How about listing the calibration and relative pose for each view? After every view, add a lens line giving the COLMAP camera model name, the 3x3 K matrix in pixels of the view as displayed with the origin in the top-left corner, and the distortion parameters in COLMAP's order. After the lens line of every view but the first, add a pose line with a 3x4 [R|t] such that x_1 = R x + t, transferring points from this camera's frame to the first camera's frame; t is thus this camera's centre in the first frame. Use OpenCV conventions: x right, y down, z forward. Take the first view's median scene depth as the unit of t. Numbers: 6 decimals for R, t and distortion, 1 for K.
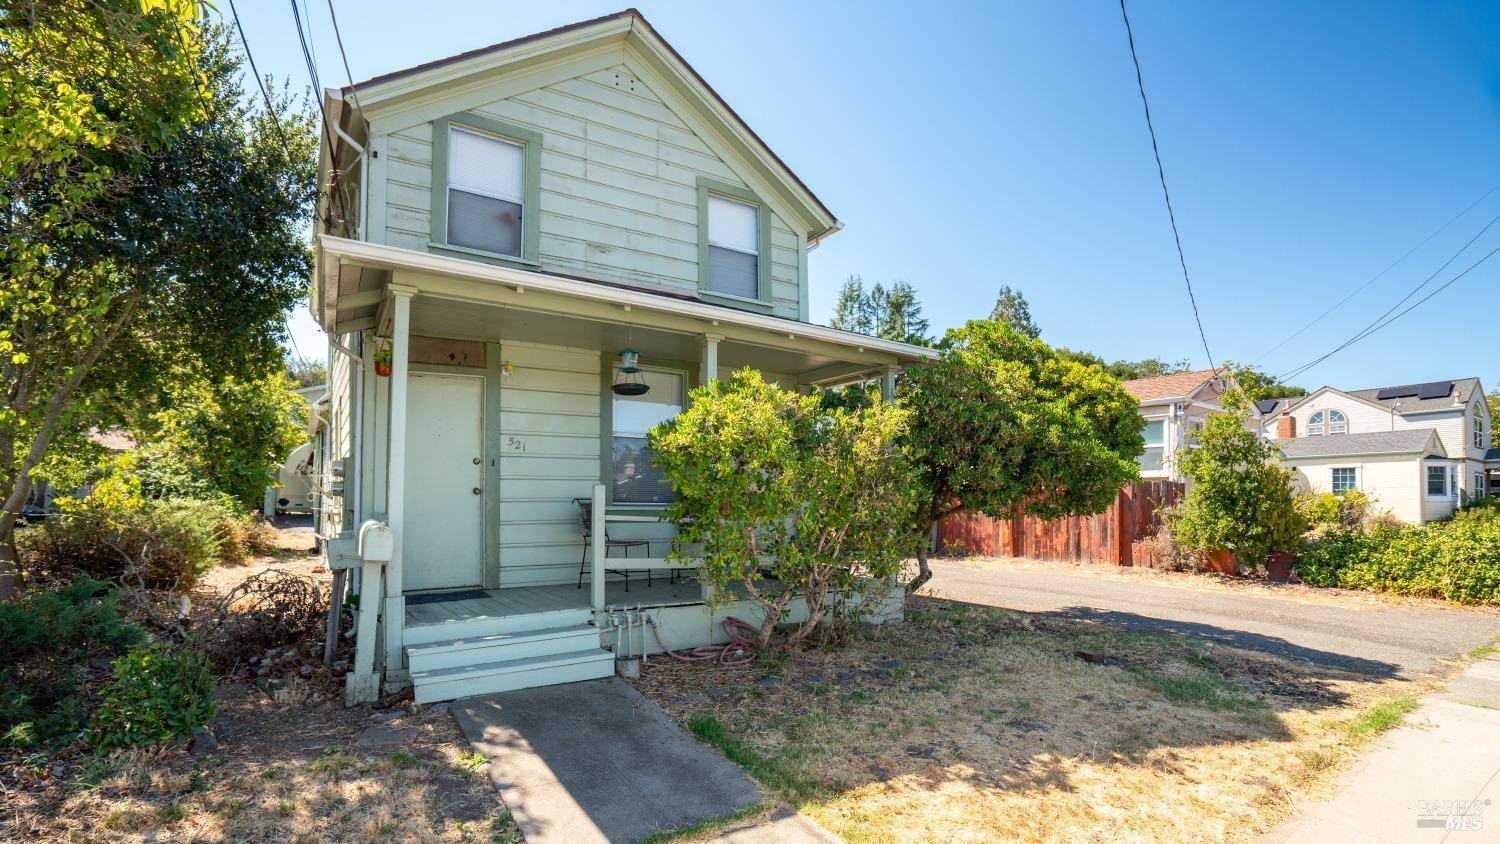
lens RADIAL K [[678.7, 0, 728.0], [0, 678.7, 350.6], [0, 0, 1]] dist [-0.036953, 0.006592]
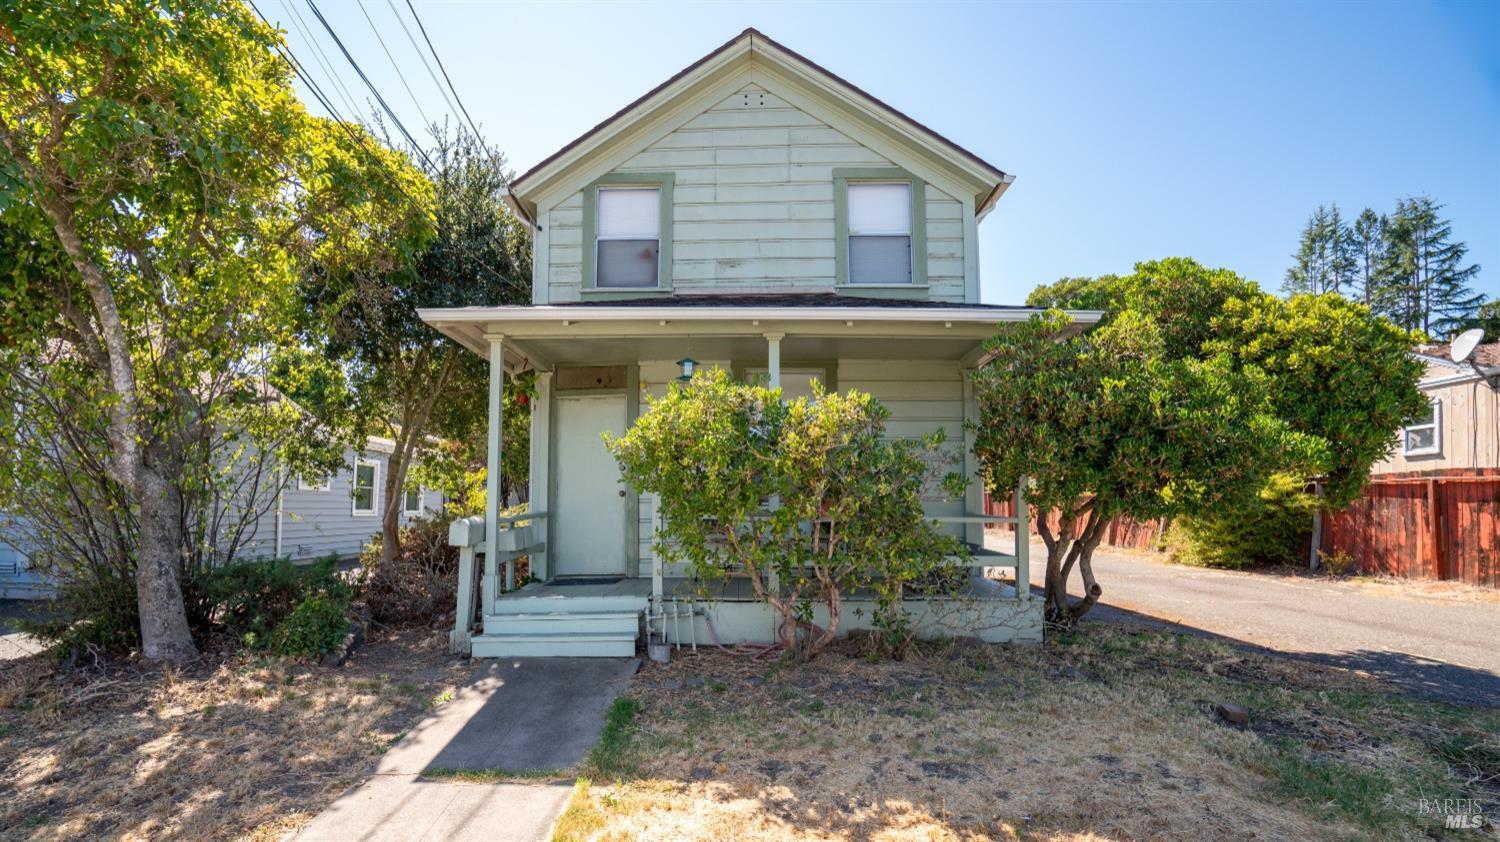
lens RADIAL K [[678.7, 0, 714.0], [0, 678.7, 350.7], [0, 0, 1]] dist [-0.036953, 0.006592]
pose [[0.829916, -0.127285, -0.543174, 0.382937], [0.122352, 0.991448, -0.045390, 0.032171], [0.544306, -0.028789, 0.838392, 0.098828]]
